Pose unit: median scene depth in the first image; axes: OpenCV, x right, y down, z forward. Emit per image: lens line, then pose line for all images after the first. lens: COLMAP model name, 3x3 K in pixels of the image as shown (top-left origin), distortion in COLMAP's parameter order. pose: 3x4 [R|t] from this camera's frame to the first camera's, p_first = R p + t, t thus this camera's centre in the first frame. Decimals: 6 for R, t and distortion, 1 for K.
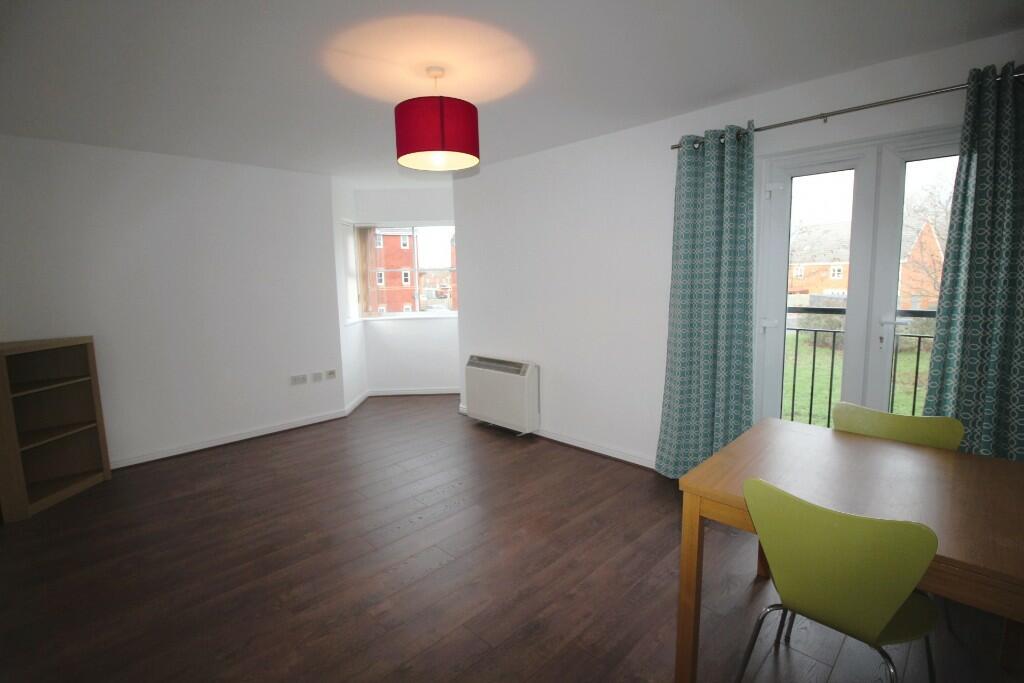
lens RADIAL K [[469.7, 0, 512.0], [0, 469.7, 341.5], [0, 0, 1]] dist [0.000522, -0.016936]
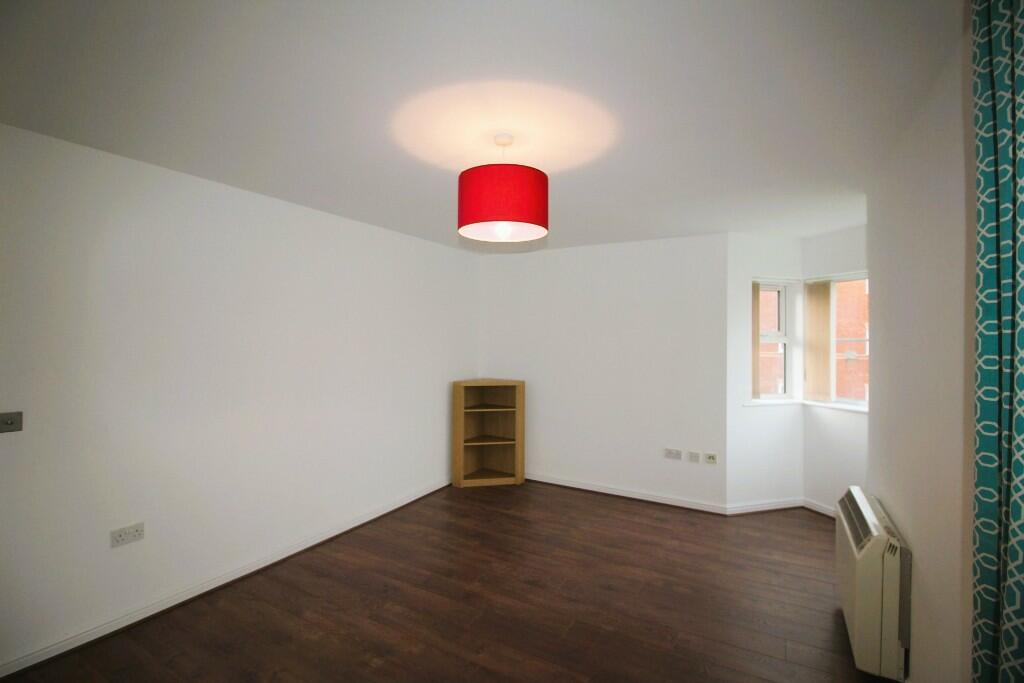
lens RADIAL K [[466.2, 0, 512.0], [0, 466.2, 341.5], [0, 0, 1]] dist [-0.010655, -0.000365]
pose [[0.264749, 0.020926, -0.964090, 0.461319], [-0.151665, 0.988226, -0.020199, -0.096242], [0.952316, 0.151566, 0.264806, 0.551104]]
